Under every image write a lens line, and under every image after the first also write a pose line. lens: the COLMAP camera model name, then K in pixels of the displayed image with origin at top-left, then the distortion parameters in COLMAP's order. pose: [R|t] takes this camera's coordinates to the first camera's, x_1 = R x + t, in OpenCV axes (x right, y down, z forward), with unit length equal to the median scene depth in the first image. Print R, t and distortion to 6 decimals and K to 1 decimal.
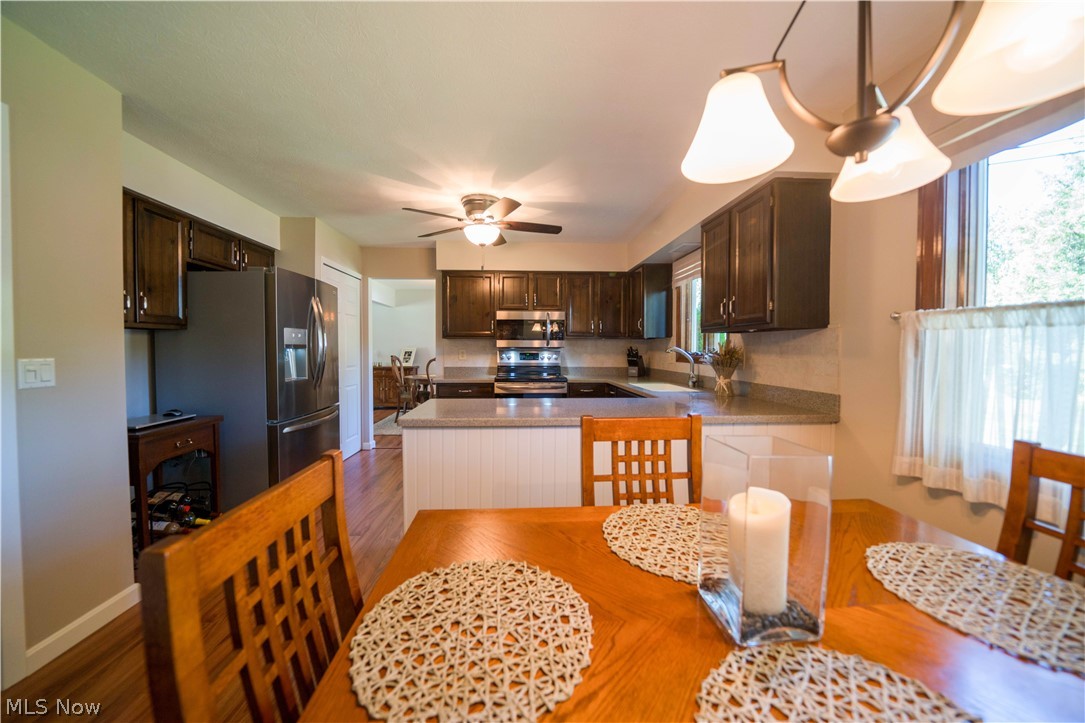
lens RADIAL K [[376.2, 0, 535.5], [0, 376.2, 355.9], [0, 0, 1]] dist [-0.020264, 0.000338]
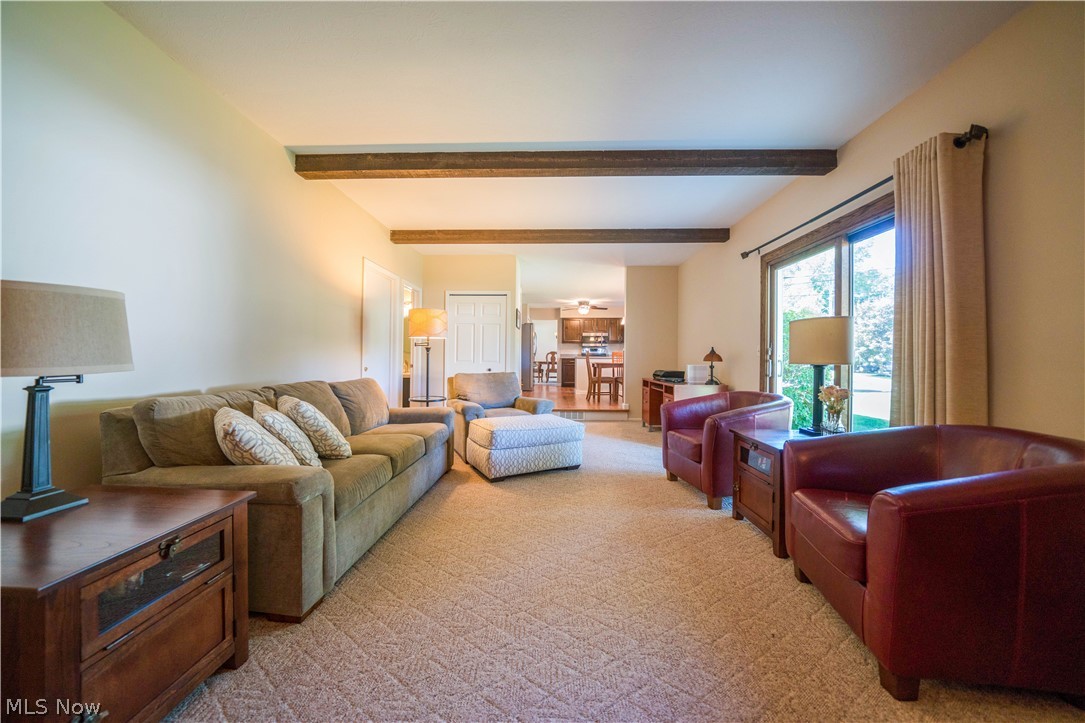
lens RADIAL K [[376.2, 0, 541.5], [0, 376.2, 357.3], [0, 0, 1]] dist [-0.020264, 0.000338]
pose [[0.996109, 0.004764, -0.088004, -0.160732], [-0.006788, 0.999719, -0.022716, 0.122308], [0.087871, 0.023225, 0.995861, -1.761495]]
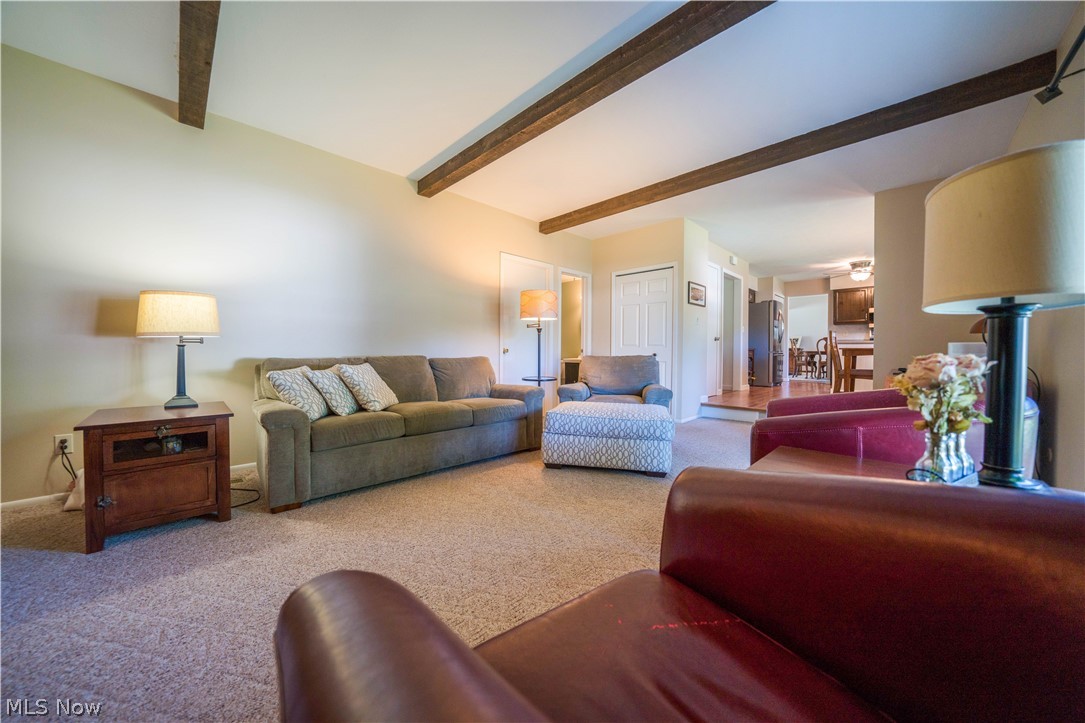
lens RADIAL K [[376.2, 0, 532.1], [0, 376.2, 355.6], [0, 0, 1]] dist [-0.020264, 0.000338]
pose [[0.656734, 0.008403, -0.754075, 0.187128], [-0.015844, 0.999871, -0.002656, 0.150169], [0.753956, 0.013692, 0.656783, -1.496248]]
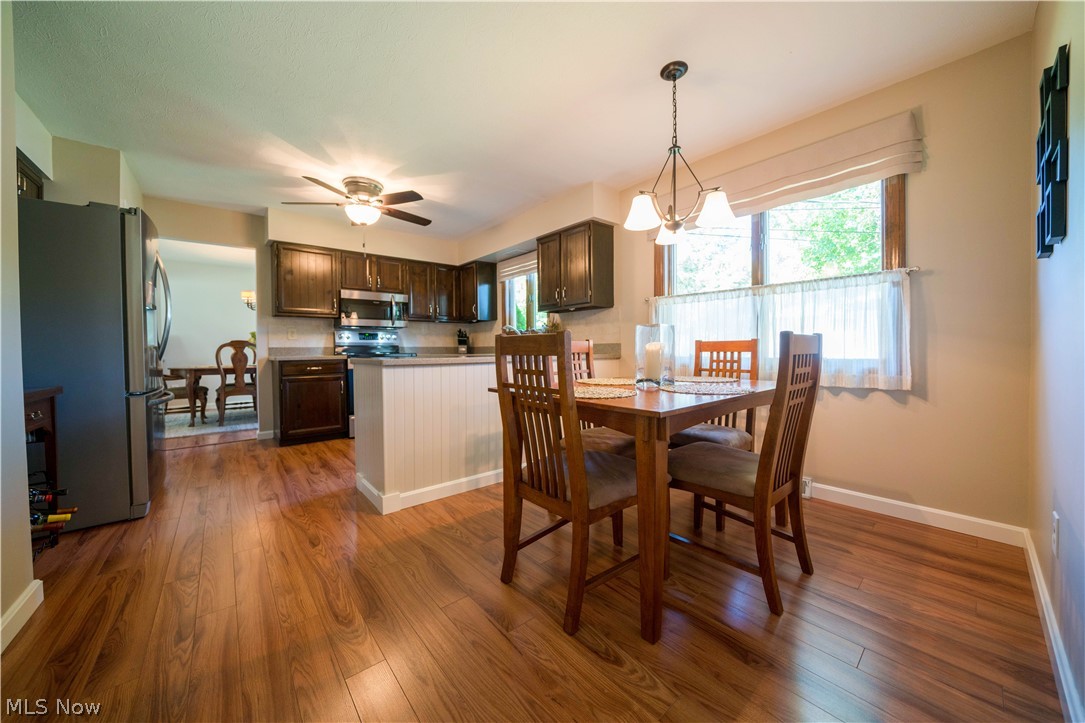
lens RADIAL K [[376.2, 0, 539.4], [0, 376.2, 356.1], [0, 0, 1]] dist [-0.020264, 0.000338]
pose [[0.799570, -0.021838, 0.600176, -0.287334], [0.023399, 0.999713, 0.005203, 0.067245], [-0.600117, 0.009884, 0.799851, -0.121473]]
